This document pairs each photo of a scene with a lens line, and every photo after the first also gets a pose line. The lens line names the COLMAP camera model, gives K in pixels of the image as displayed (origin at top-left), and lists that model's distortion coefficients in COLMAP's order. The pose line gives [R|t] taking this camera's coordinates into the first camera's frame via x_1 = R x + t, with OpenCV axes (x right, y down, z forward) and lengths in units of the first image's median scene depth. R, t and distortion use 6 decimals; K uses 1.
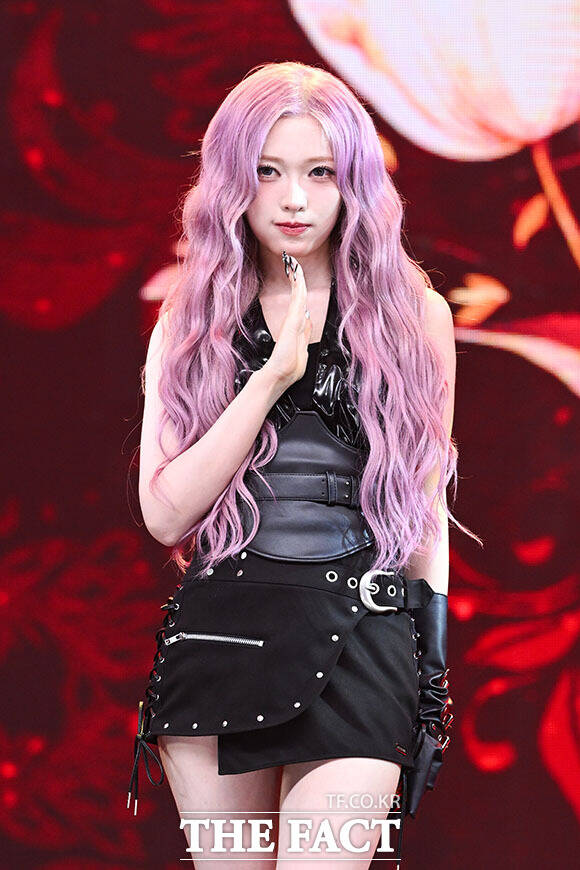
lens RADIAL K [[5087.1, 0, 289.8], [0, 5087.1, 435.0], [0, 0, 1]] dist [-0.333267, 0.000000]
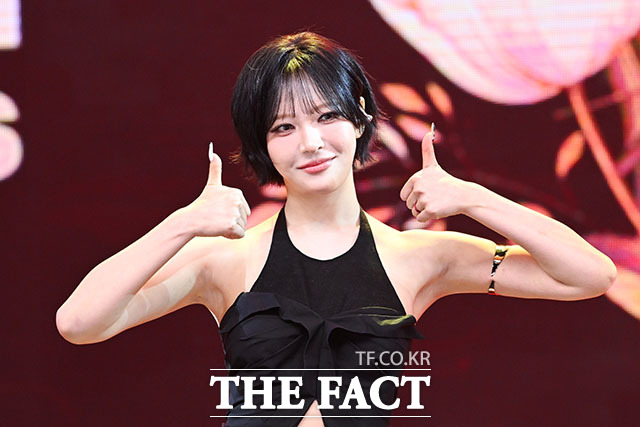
lens RADIAL K [[3742.3, 0, 320.0], [0, 3742.3, 213.5], [0, 0, 1]] dist [-0.333267, 0.000000]
pose [[0.998960, -0.041532, -0.018833, 0.006212], [0.041038, 0.998822, -0.025904, -0.009154], [0.019887, 0.025104, 0.999487, 0.152315]]
